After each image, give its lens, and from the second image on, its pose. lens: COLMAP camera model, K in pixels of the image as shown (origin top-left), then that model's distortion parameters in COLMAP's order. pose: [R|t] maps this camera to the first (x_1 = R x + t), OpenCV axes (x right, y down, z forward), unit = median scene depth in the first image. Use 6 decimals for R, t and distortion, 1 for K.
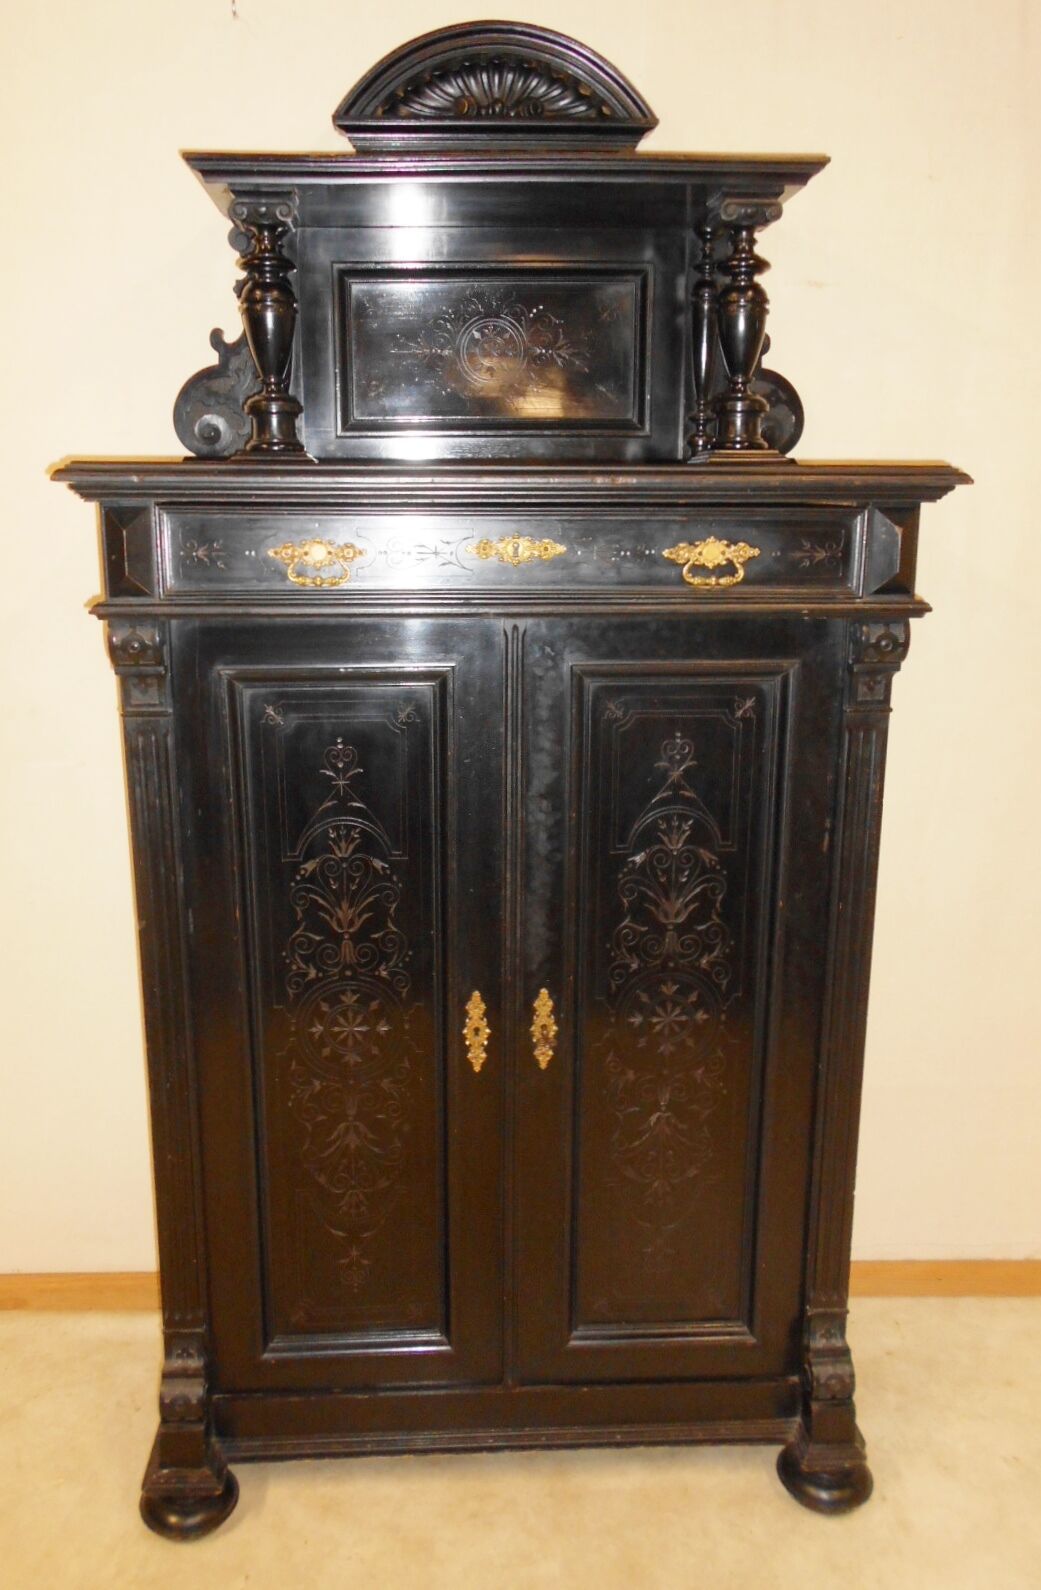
lens RADIAL K [[1282.5, 0, 470.6], [0, 1282.5, 754.8], [0, 0, 1]] dist [0.011795, -0.006201]
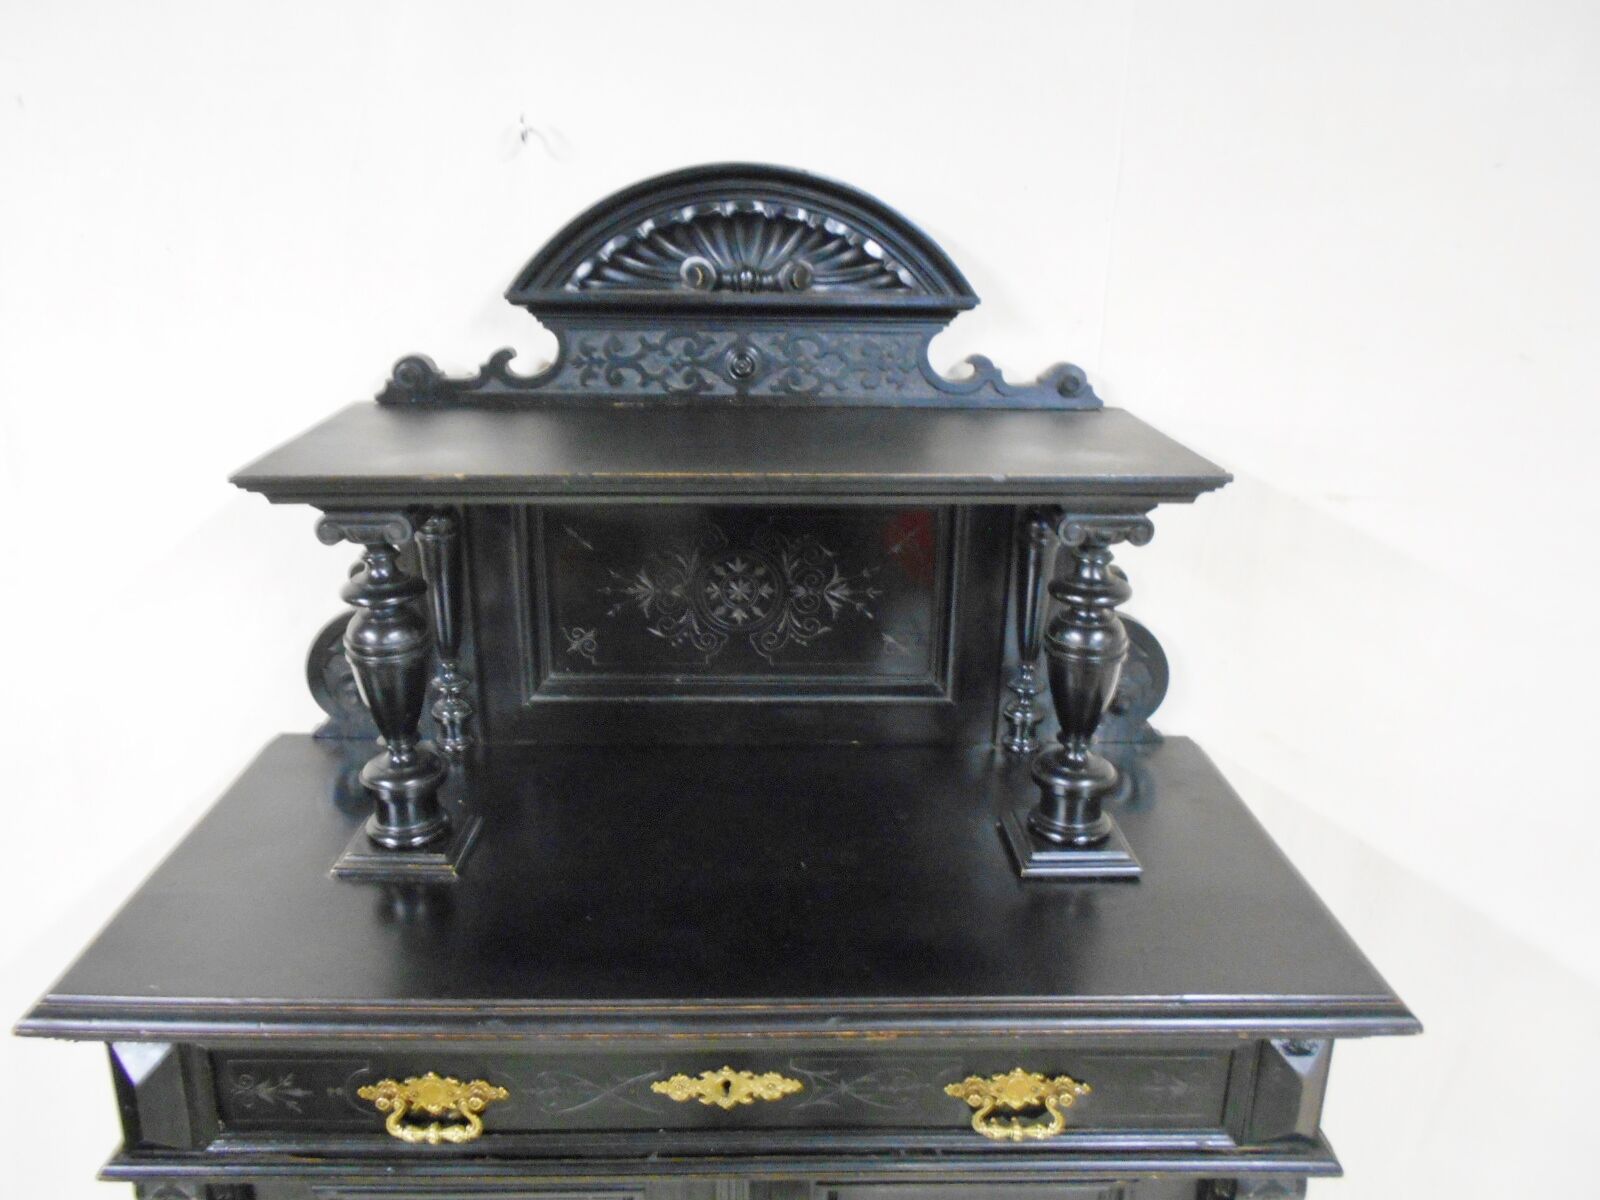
lens RADIAL K [[1288.4, 0, 799.0], [0, 1288.4, 598.5], [0, 0, 1]] dist [0.000577, 0.015554]
pose [[0.999490, 0.024653, -0.020318, 0.072505], [-0.021901, 0.991789, 0.125999, -0.446614], [0.023257, -0.125490, 0.991822, 0.322386]]
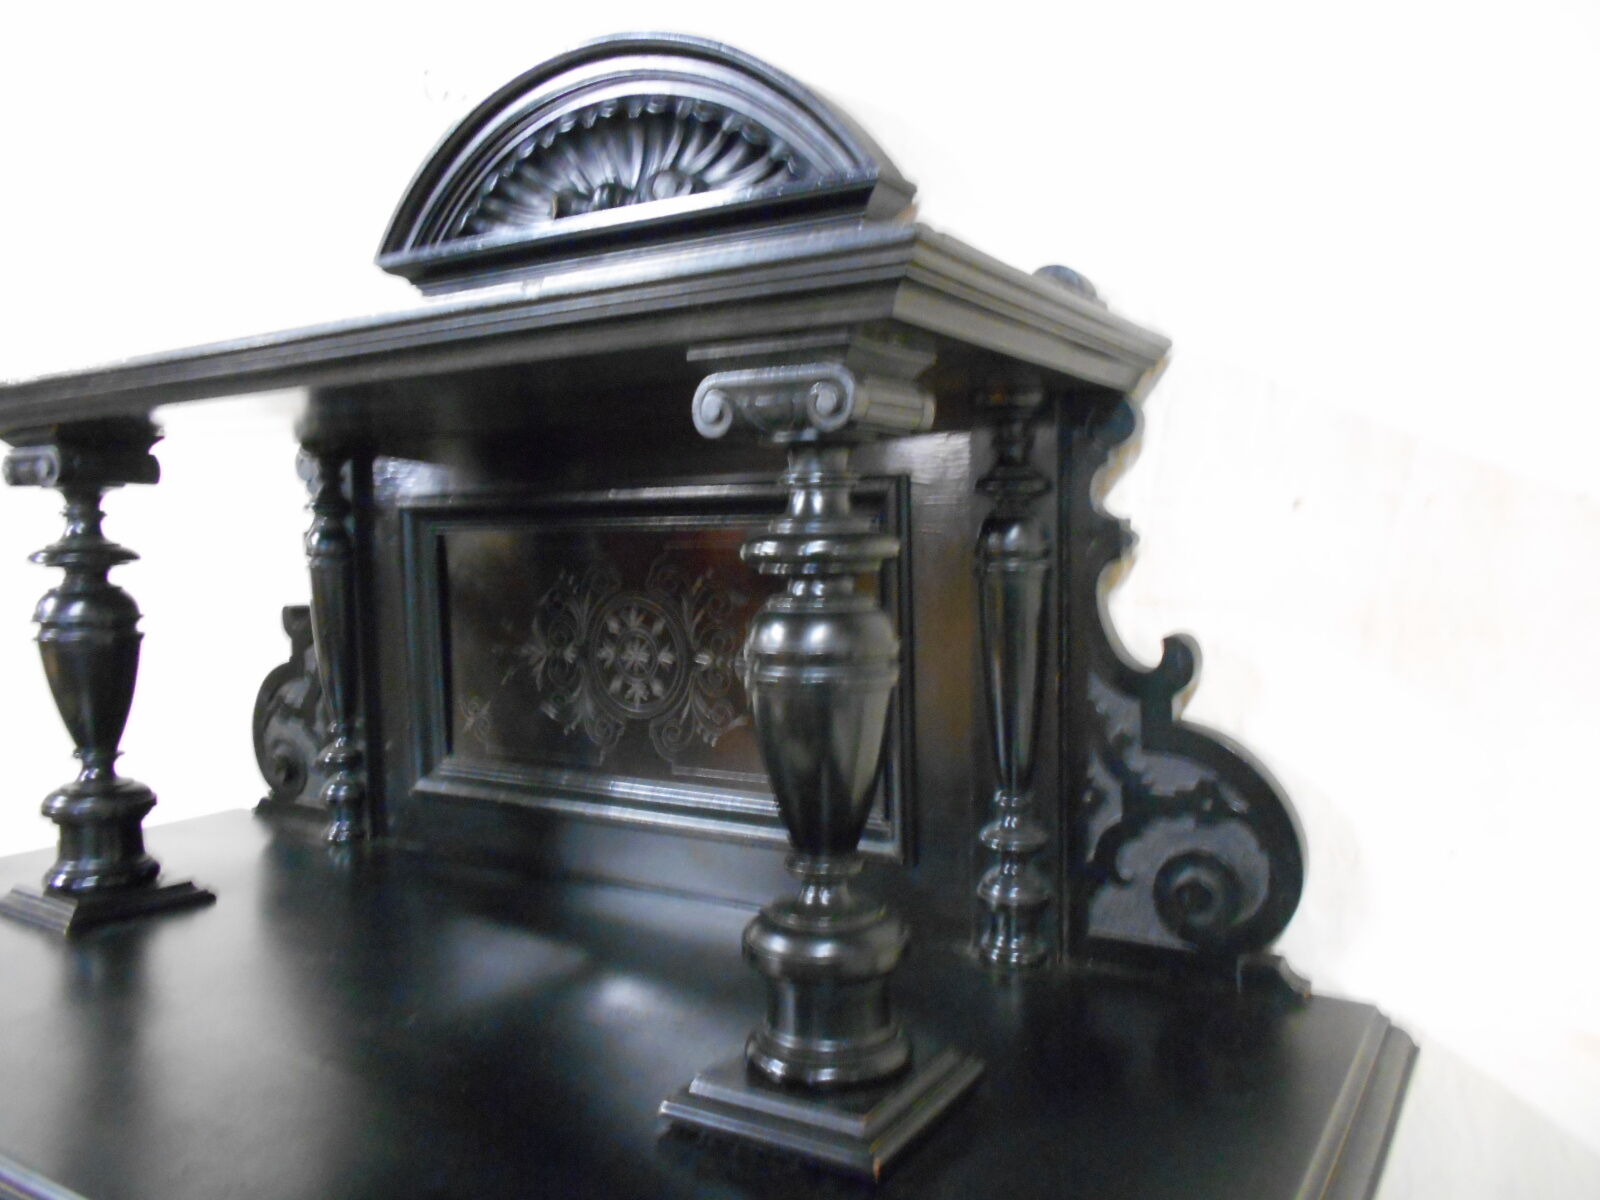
lens RADIAL K [[1288.4, 0, 782.5], [0, 1288.4, 590.9], [0, 0, 1]] dist [0.000577, 0.015554]
pose [[0.812377, 0.020392, -0.582776, 0.396108], [-0.105549, 0.988023, -0.112560, -0.321711], [0.573500, 0.152953, 0.804800, 0.694572]]
